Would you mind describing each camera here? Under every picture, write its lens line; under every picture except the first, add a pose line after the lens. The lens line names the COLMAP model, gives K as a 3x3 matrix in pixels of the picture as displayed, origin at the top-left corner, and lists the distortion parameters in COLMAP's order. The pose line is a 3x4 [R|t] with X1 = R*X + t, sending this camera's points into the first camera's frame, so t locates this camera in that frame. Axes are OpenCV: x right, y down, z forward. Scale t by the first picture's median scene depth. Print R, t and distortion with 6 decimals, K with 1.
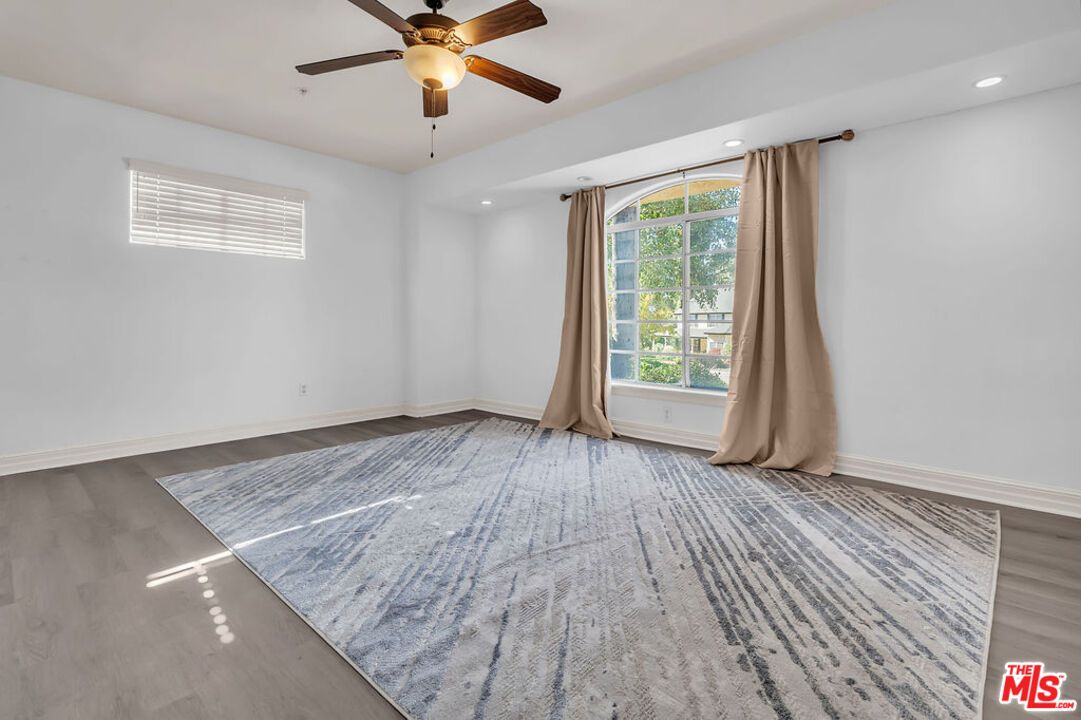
lens RADIAL K [[507.0, 0, 542.5], [0, 507.0, 337.4], [0, 0, 1]] dist [0.001294, 0.000215]
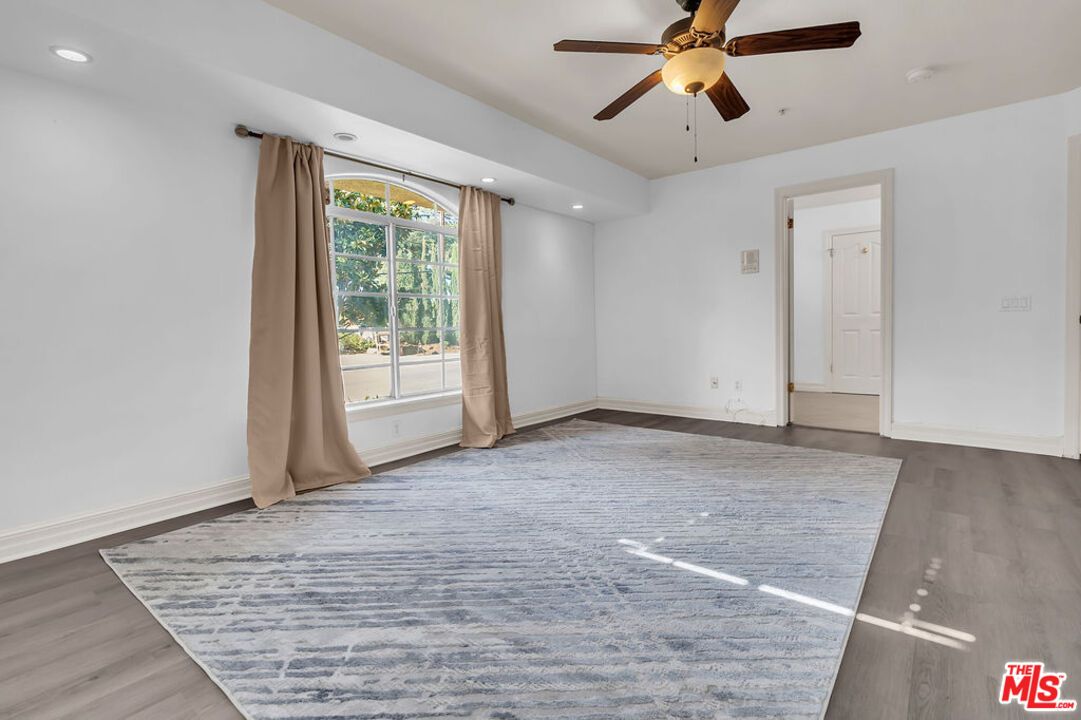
lens RADIAL K [[507.0, 0, 542.5], [0, 507.0, 337.4], [0, 0, 1]] dist [0.001294, 0.000215]
pose [[-0.075518, -0.031734, 0.996639, -1.388269], [0.044494, 0.998391, 0.035161, -0.067233], [-0.996151, 0.047000, -0.073984, 1.569305]]
